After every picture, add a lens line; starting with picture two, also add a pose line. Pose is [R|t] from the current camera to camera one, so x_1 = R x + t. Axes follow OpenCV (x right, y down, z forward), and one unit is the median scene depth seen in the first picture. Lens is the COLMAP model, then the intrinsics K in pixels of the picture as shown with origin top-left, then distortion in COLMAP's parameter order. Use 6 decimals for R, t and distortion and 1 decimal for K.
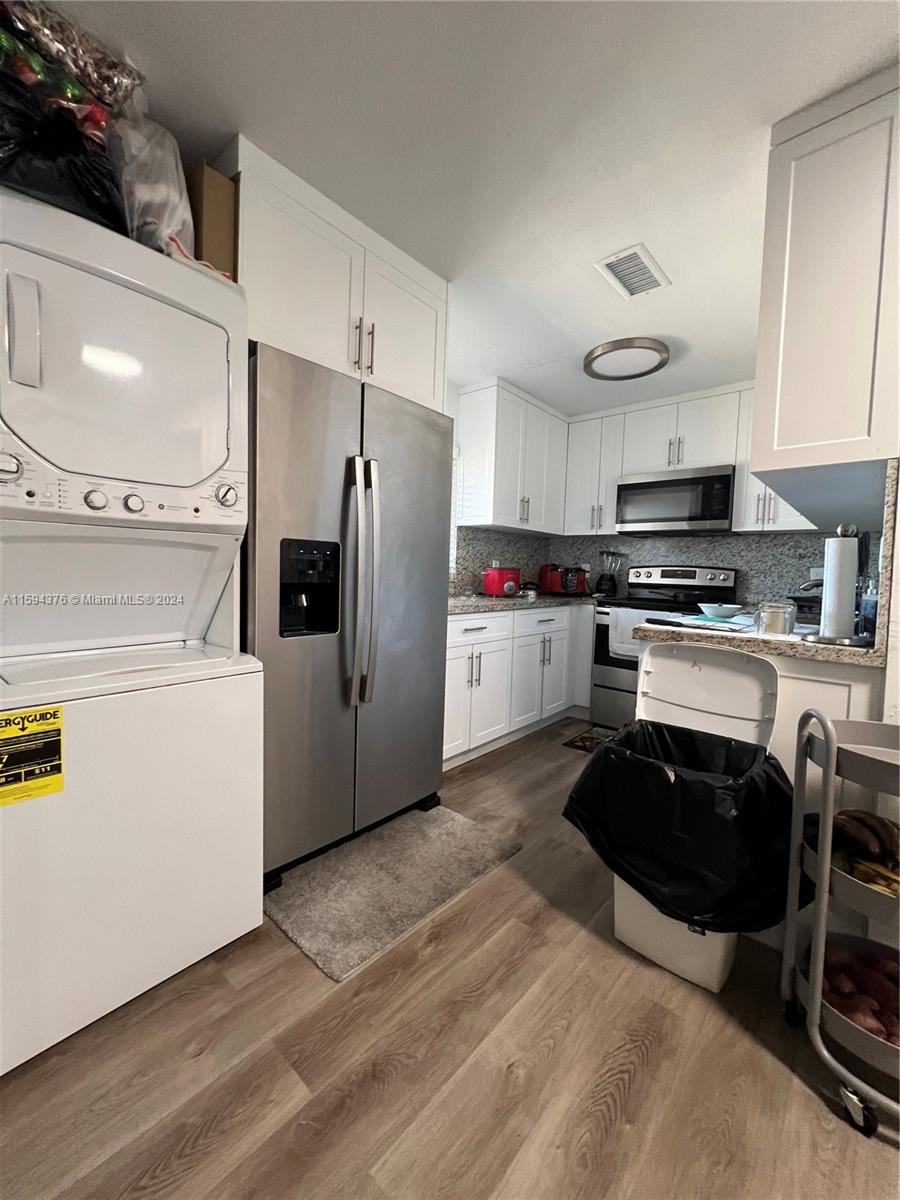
lens RADIAL K [[482.8, 0, 451.2], [0, 482.8, 596.4], [0, 0, 1]] dist [0.000719, -0.000006]
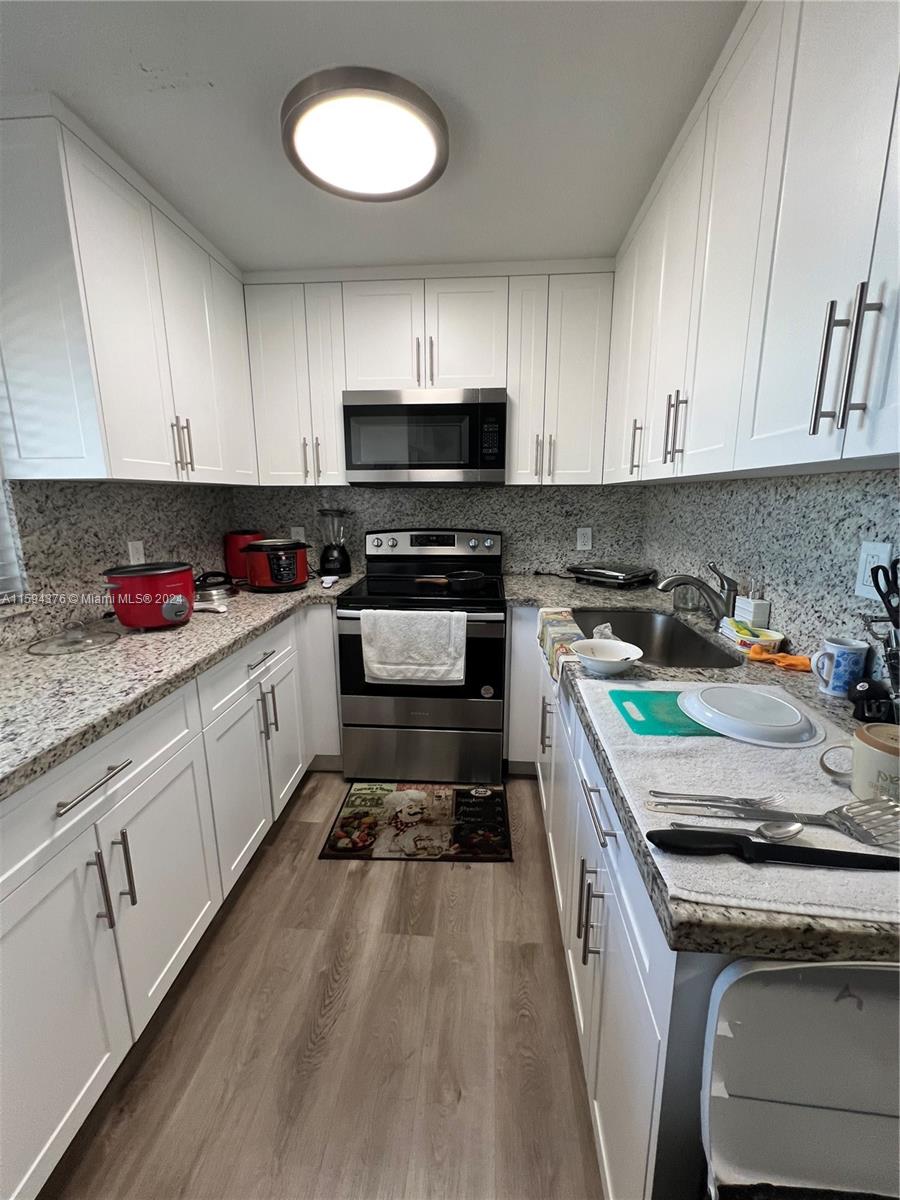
lens RADIAL K [[482.8, 0, 450.7], [0, 482.8, 595.8], [0, 0, 1]] dist [0.000719, -0.000006]
pose [[0.795153, -0.155344, 0.586174, 0.055110], [0.063931, 0.982719, 0.173711, -0.094404], [-0.603030, -0.100652, 0.791344, 0.420841]]
